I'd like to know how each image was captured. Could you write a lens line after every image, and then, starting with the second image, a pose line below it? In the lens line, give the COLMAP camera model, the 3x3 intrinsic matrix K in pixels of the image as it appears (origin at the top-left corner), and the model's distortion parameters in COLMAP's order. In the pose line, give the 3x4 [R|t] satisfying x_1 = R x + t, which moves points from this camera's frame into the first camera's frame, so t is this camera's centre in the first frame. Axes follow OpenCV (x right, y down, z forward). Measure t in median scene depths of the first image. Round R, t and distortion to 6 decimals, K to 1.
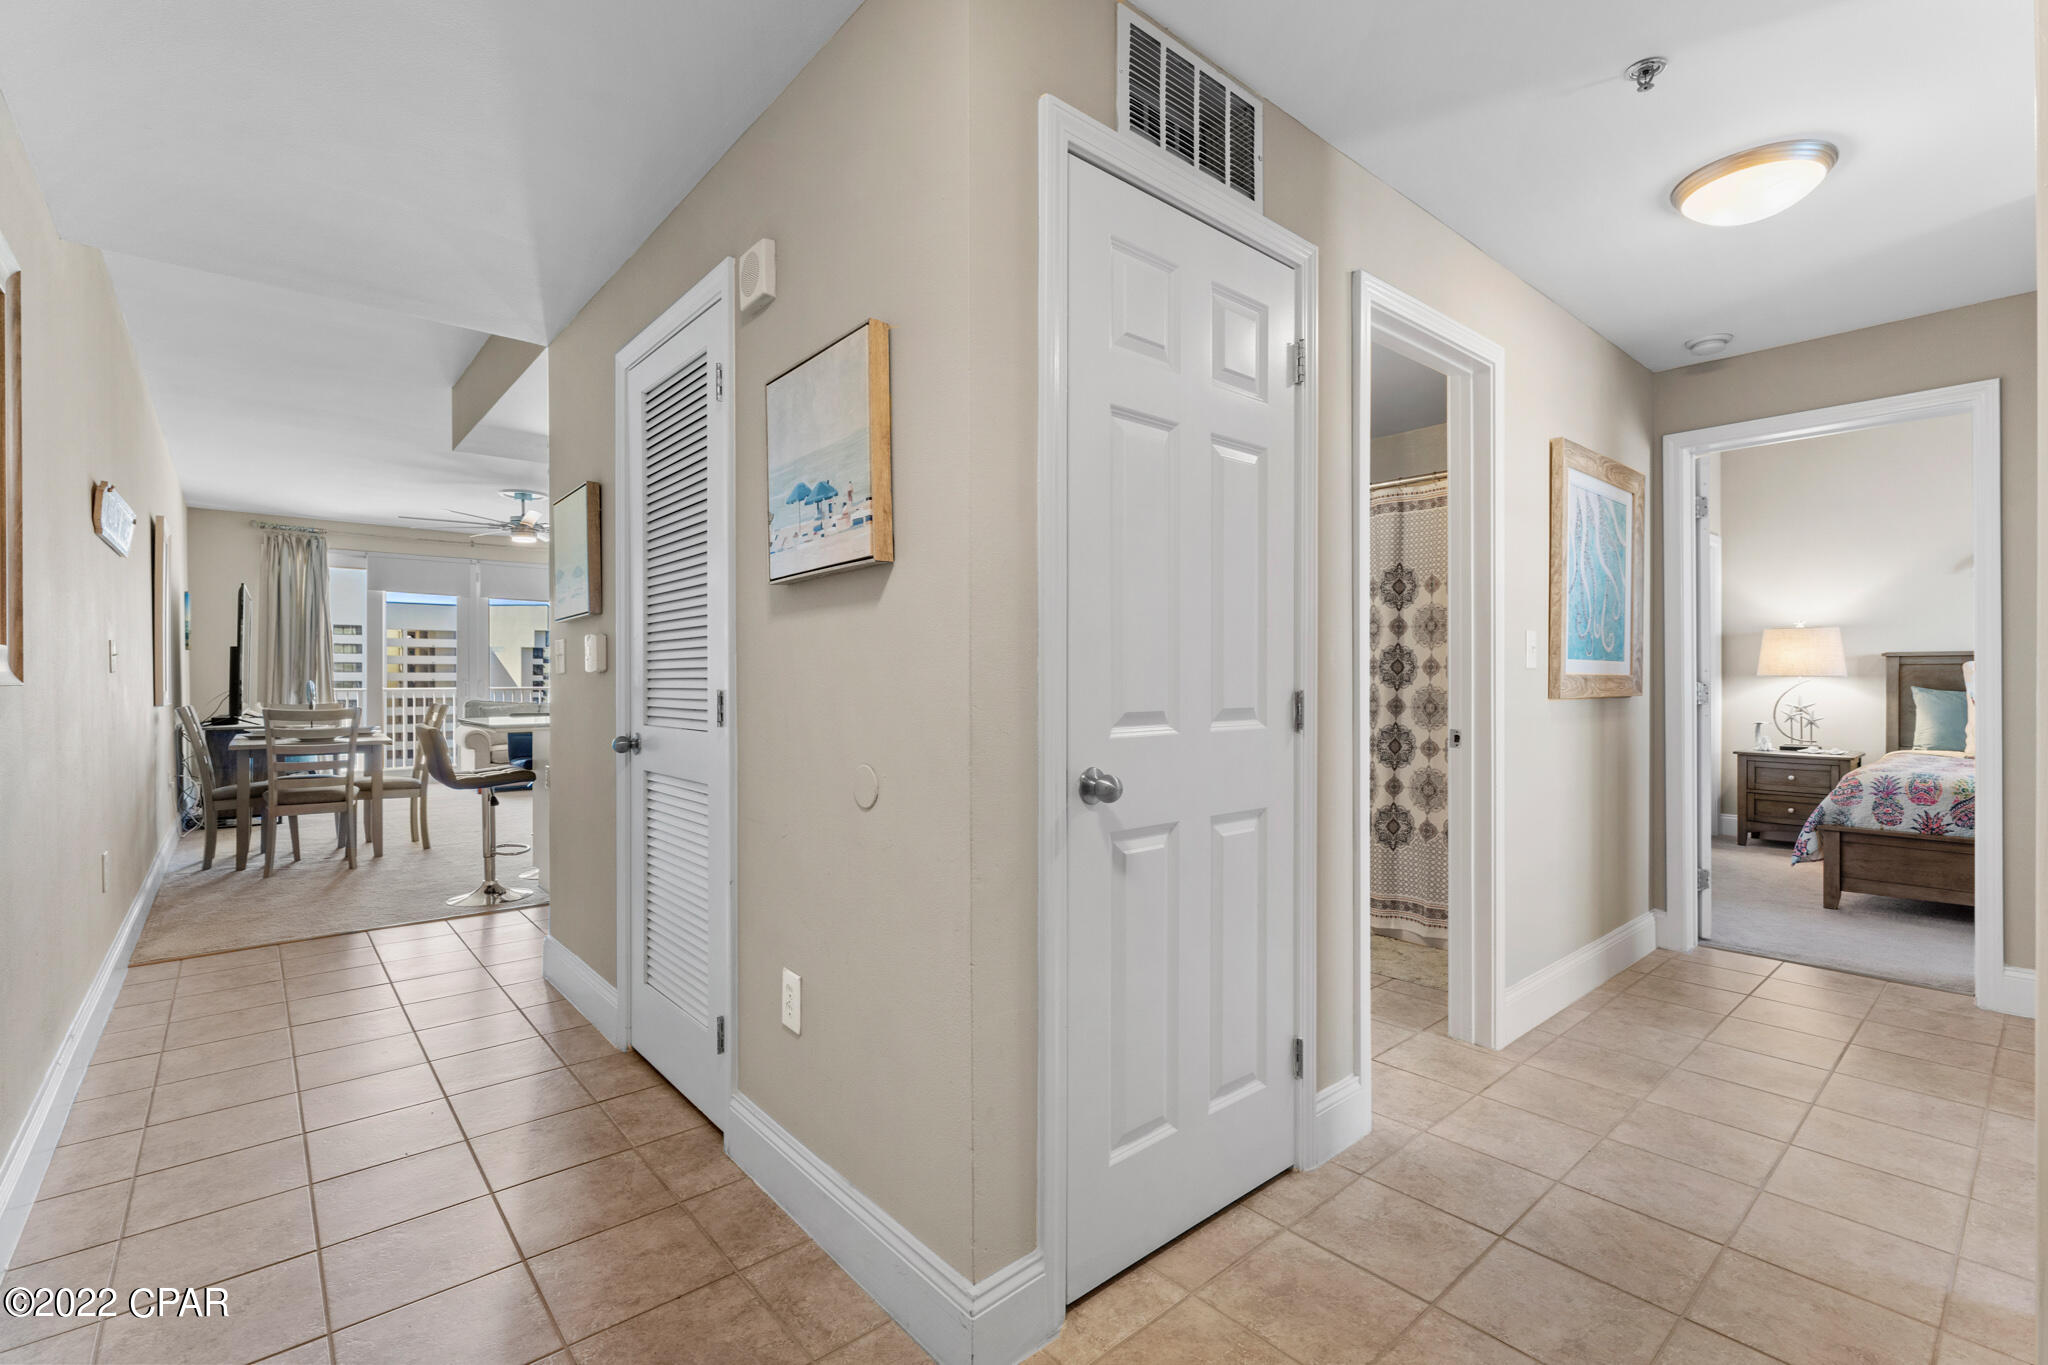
lens RADIAL K [[907.6, 0, 1019.7], [0, 907.6, 676.0], [0, 0, 1]] dist [-0.000107, 0.000038]
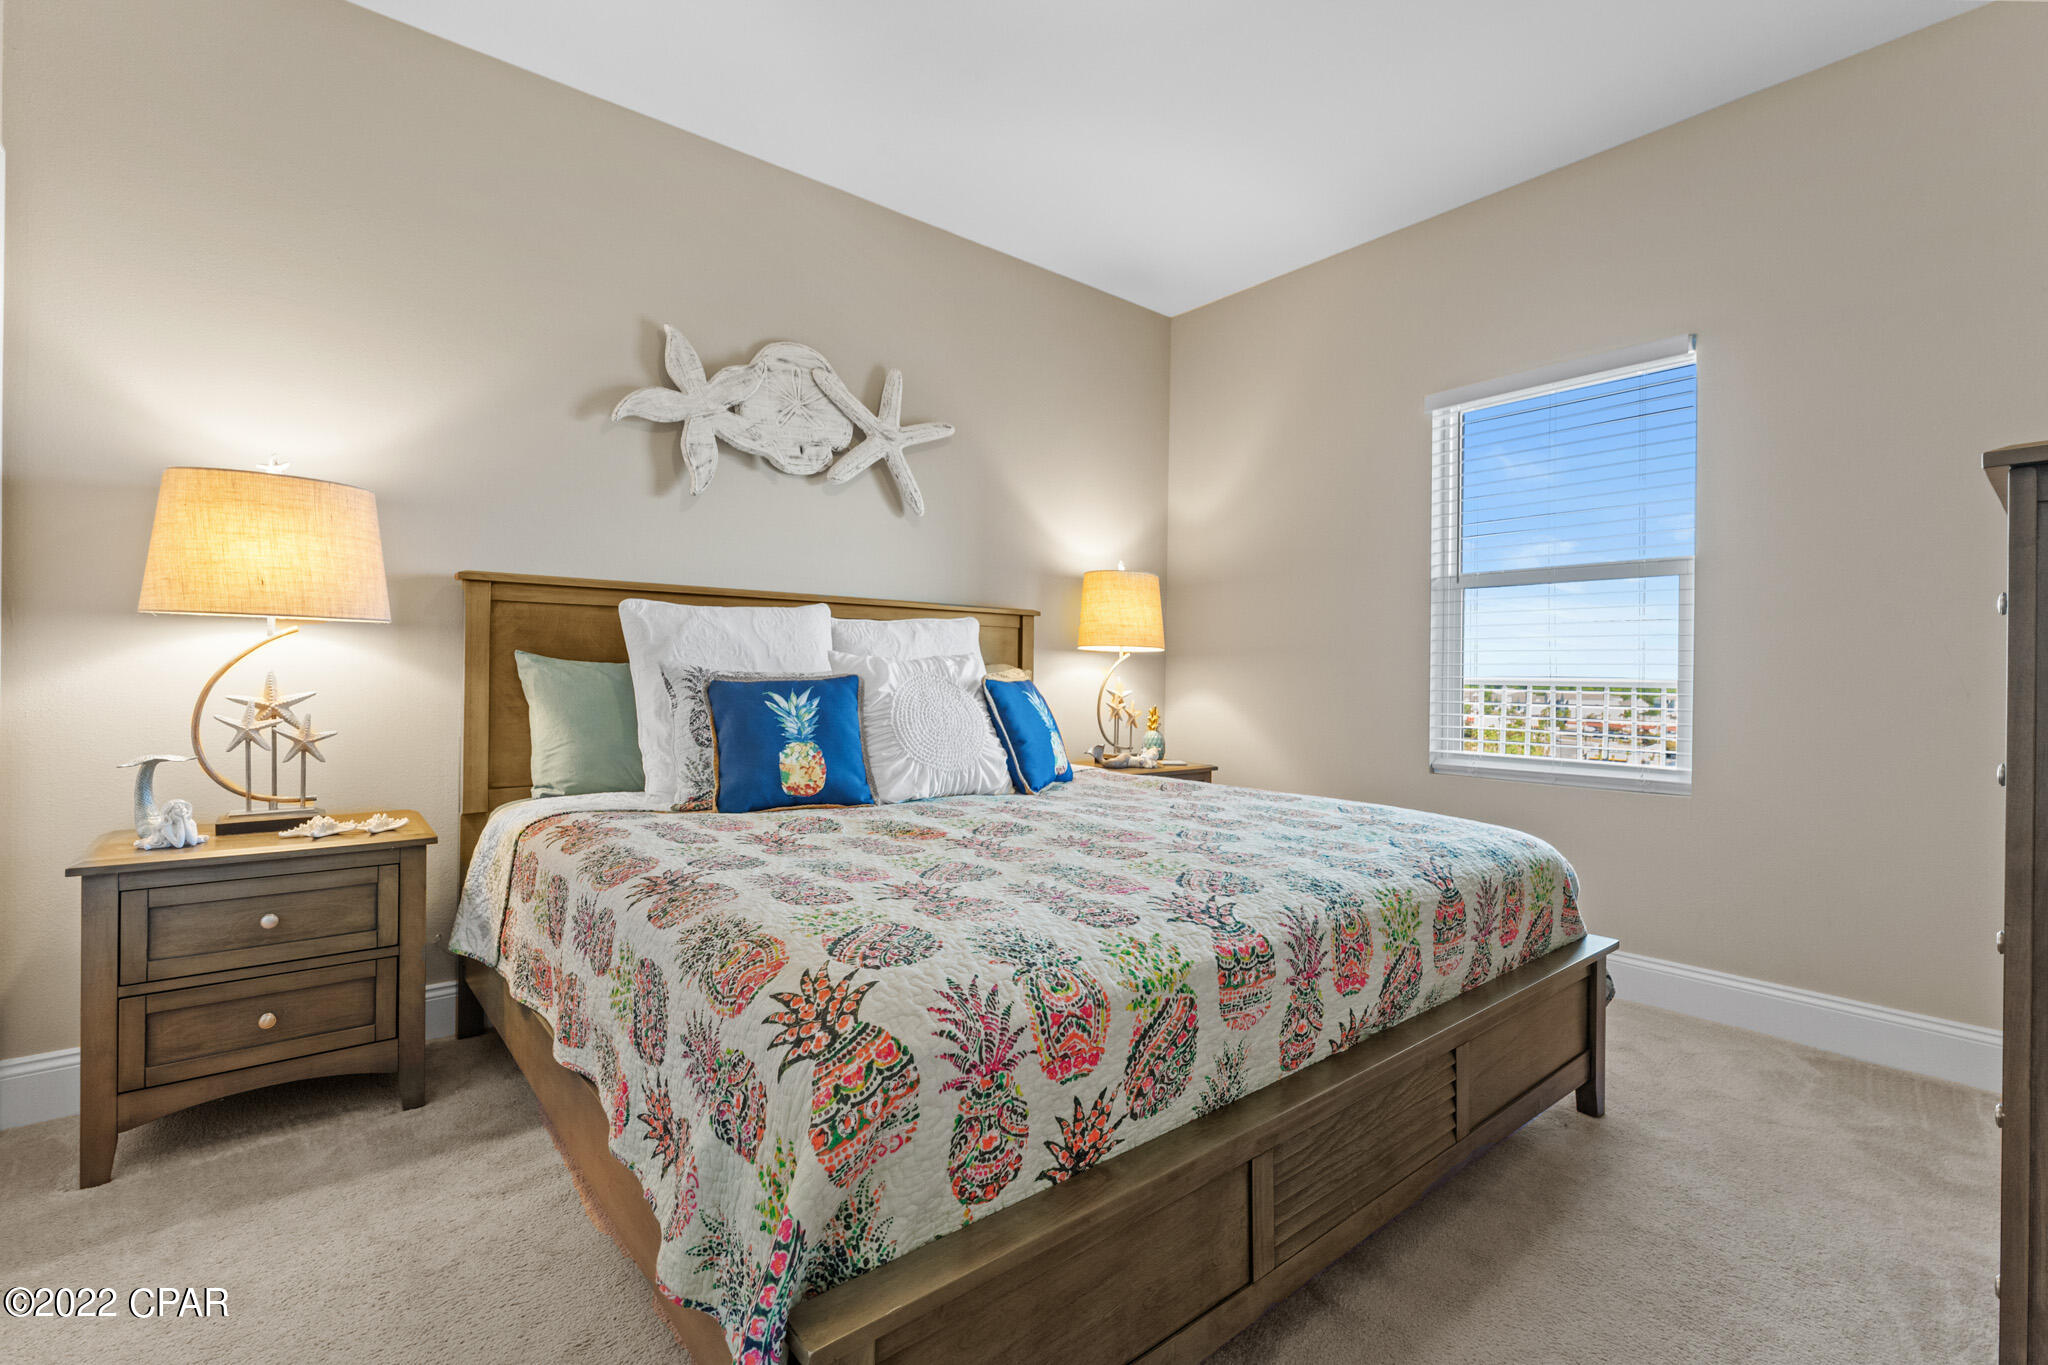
lens RADIAL K [[905.8, 0, 1020.6], [0, 905.8, 676.3], [0, 0, 1]] dist [-0.001947, -0.000229]
pose [[0.013820, -0.003246, 0.999899, 0.794089], [-0.011518, 0.999928, 0.003405, 0.028559], [-0.999838, -0.011564, 0.013782, 1.092017]]
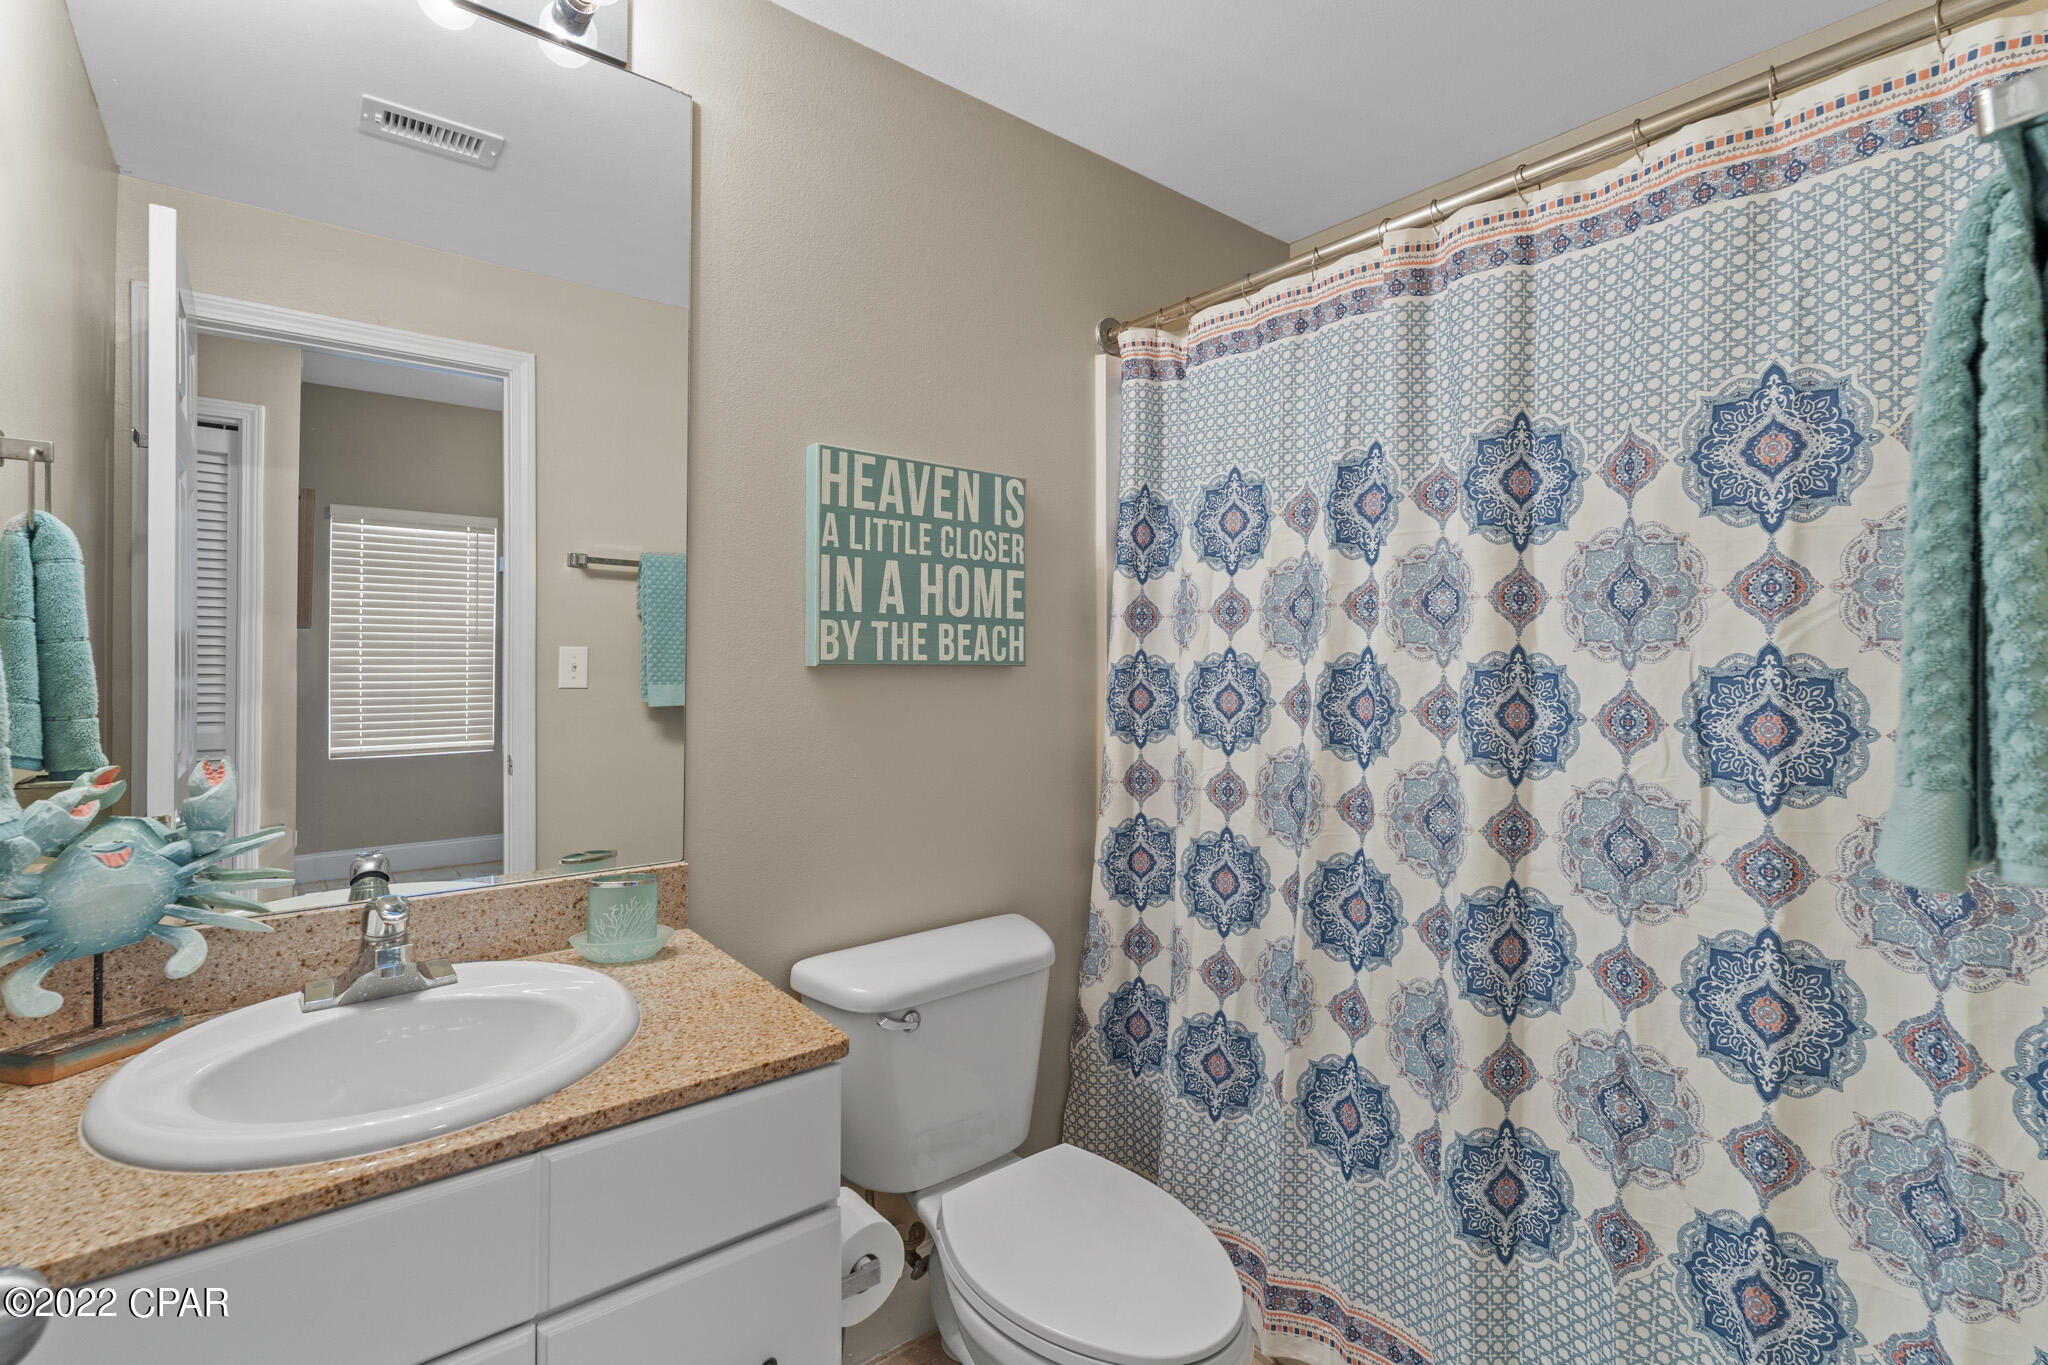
lens RADIAL K [[932.0, 0, 1023.1], [0, 932.0, 651.3], [0, 0, 1]] dist [-0.001274, -0.000092]
pose [[0.999534, 0.000584, -0.030529, 0.244608], [-0.000713, 0.999991, -0.004206, -0.032929], [0.030527, 0.004225, 0.999525, 0.652450]]
